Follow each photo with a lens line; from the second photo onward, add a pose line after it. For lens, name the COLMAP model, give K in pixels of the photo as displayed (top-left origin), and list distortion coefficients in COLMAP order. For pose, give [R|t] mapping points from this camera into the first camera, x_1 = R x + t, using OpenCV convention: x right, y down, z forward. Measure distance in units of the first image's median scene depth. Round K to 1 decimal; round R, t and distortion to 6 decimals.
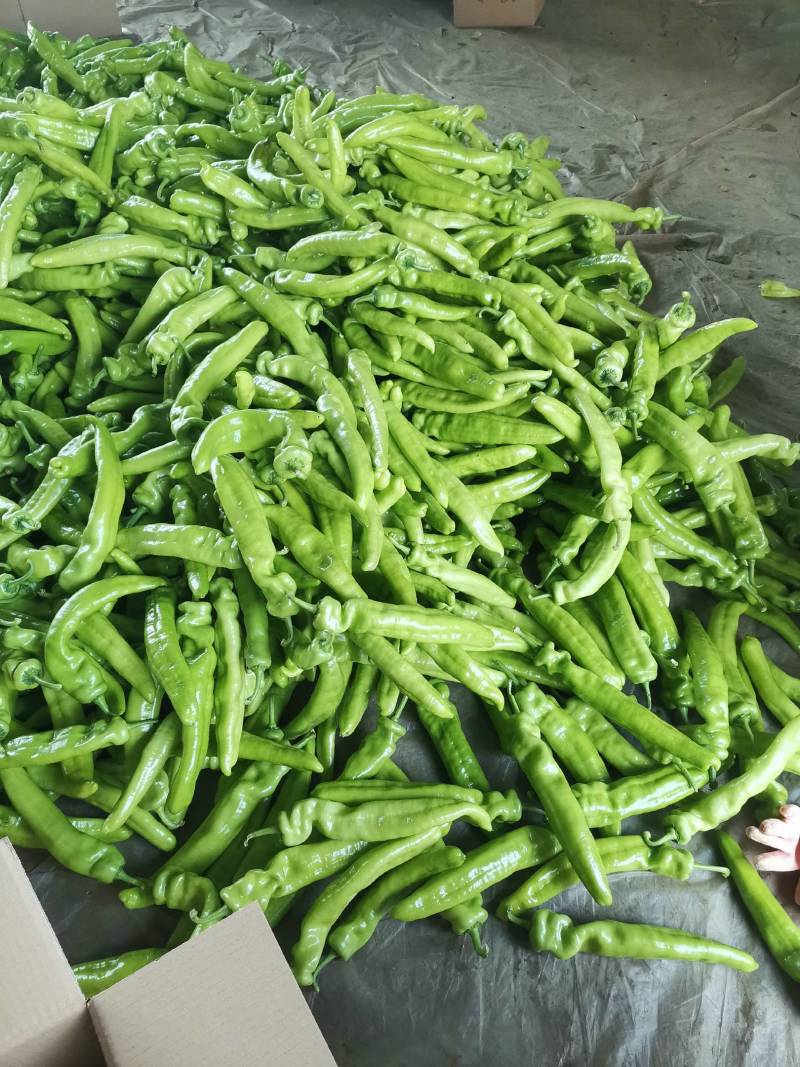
lens RADIAL K [[836.8, 0, 398.6], [0, 836.8, 466.5], [0, 0, 1]] dist [0.108125, -0.141645]
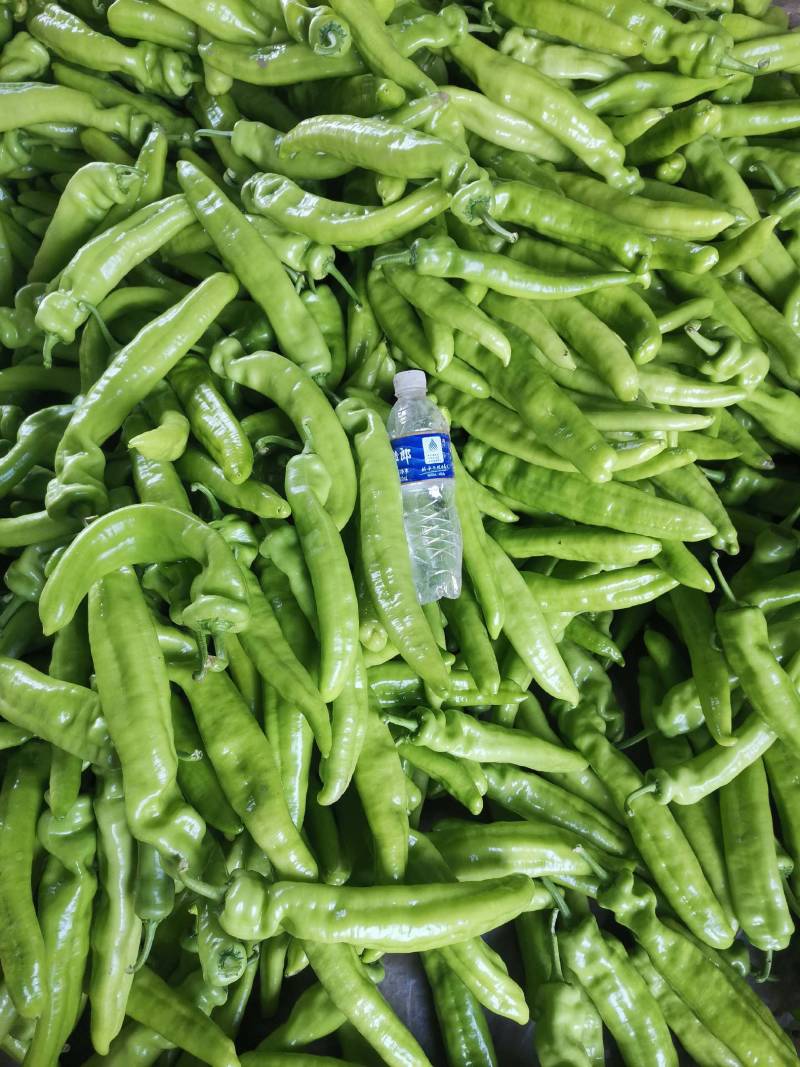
lens RADIAL K [[836.8, 0, 398.6], [0, 836.8, 466.5], [0, 0, 1]] dist [0.108125, -0.141645]
pose [[0.983766, 0.119305, -0.134055, 0.053124], [-0.070230, 0.943380, 0.324194, -0.247578], [0.165143, -0.309516, 0.936444, 0.417713]]
